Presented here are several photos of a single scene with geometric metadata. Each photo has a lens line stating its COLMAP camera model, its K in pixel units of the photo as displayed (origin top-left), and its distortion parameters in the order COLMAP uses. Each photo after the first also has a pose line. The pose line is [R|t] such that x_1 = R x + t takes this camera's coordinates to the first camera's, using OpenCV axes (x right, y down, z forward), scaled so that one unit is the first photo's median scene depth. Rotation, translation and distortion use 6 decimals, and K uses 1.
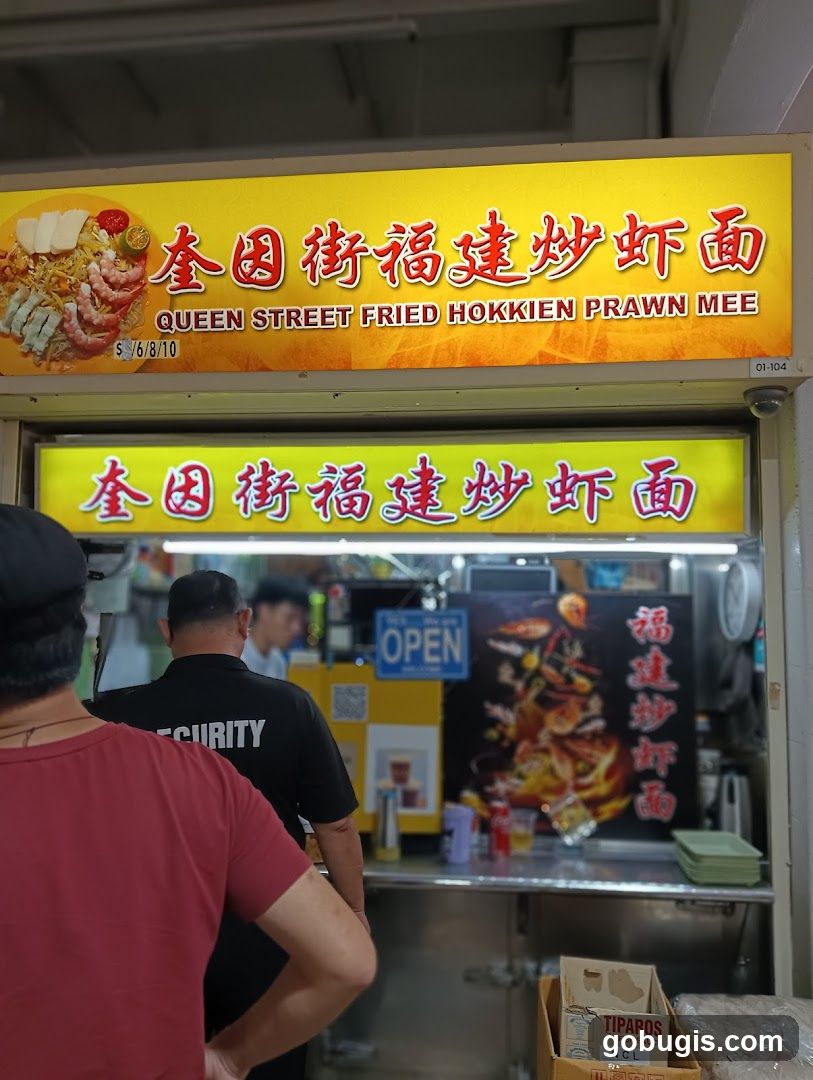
lens RADIAL K [[841.4, 0, 406.5], [0, 841.4, 540.0], [0, 0, 1]] dist [0.088682, -0.196050]
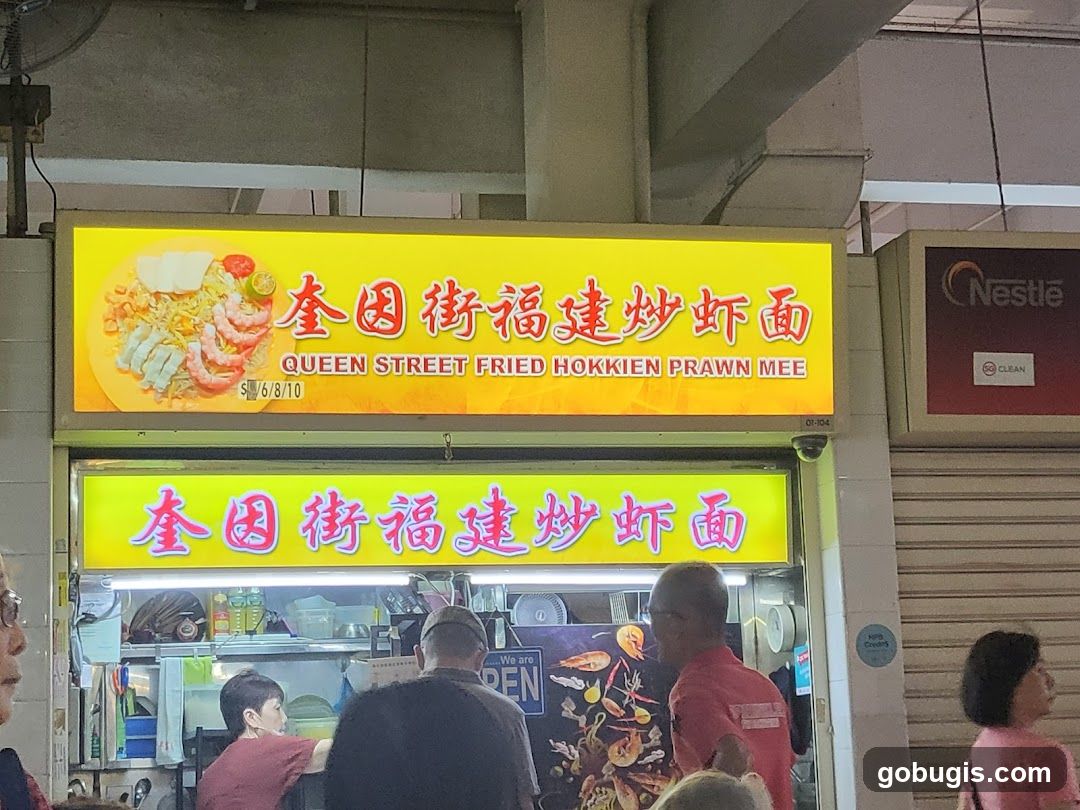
lens RADIAL K [[2074.4, 0, 540.0], [0, 2074.4, 405.0], [0, 0, 1]] dist [0.080621, -0.091763]
pose [[0.943101, 0.016255, 0.332109, -0.844110], [0.010459, 0.996860, -0.078491, -0.003724], [-0.332342, 0.077498, 0.939970, -1.501365]]
